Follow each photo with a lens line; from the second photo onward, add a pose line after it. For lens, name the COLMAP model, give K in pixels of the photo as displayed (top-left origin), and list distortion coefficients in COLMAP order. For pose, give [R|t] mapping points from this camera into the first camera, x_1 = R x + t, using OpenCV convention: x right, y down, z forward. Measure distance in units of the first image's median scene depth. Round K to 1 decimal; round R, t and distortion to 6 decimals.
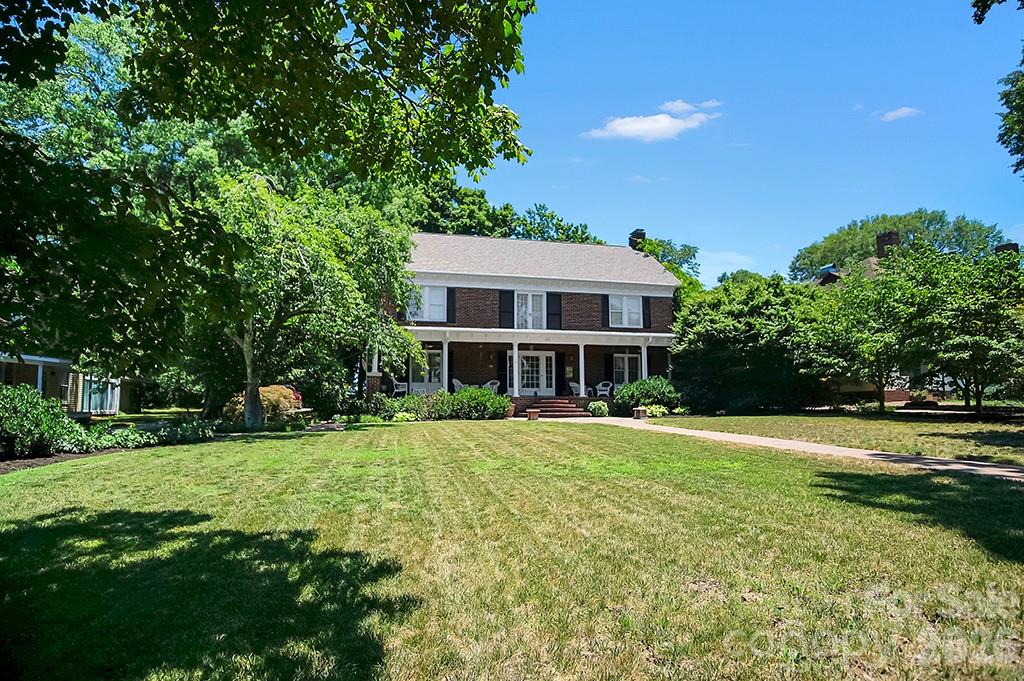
lens RADIAL K [[692.2, 0, 562.9], [0, 692.2, 340.4], [0, 0, 1]] dist [-0.004992, -0.001674]
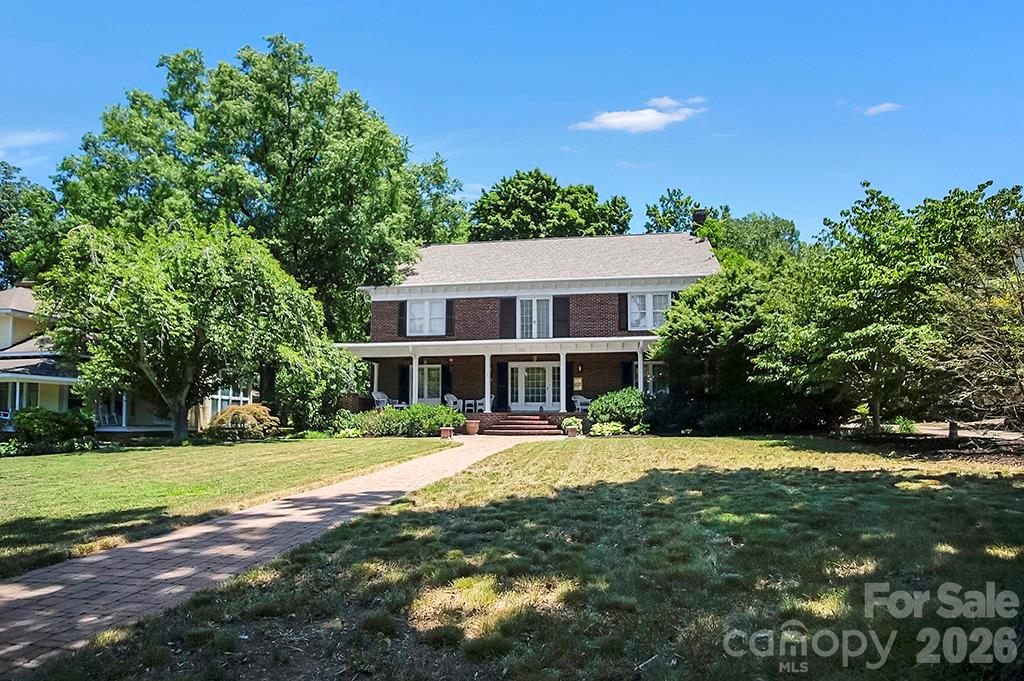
lens RADIAL K [[740.4, 0, 513.1], [0, 740.4, 384.5], [0, 0, 1]] dist [-0.015761, -0.001304]
pose [[0.880570, -0.019946, -0.473496, 0.400480], [0.044071, 0.998231, 0.039911, 0.004674], [0.471862, -0.056012, 0.879891, 0.126427]]
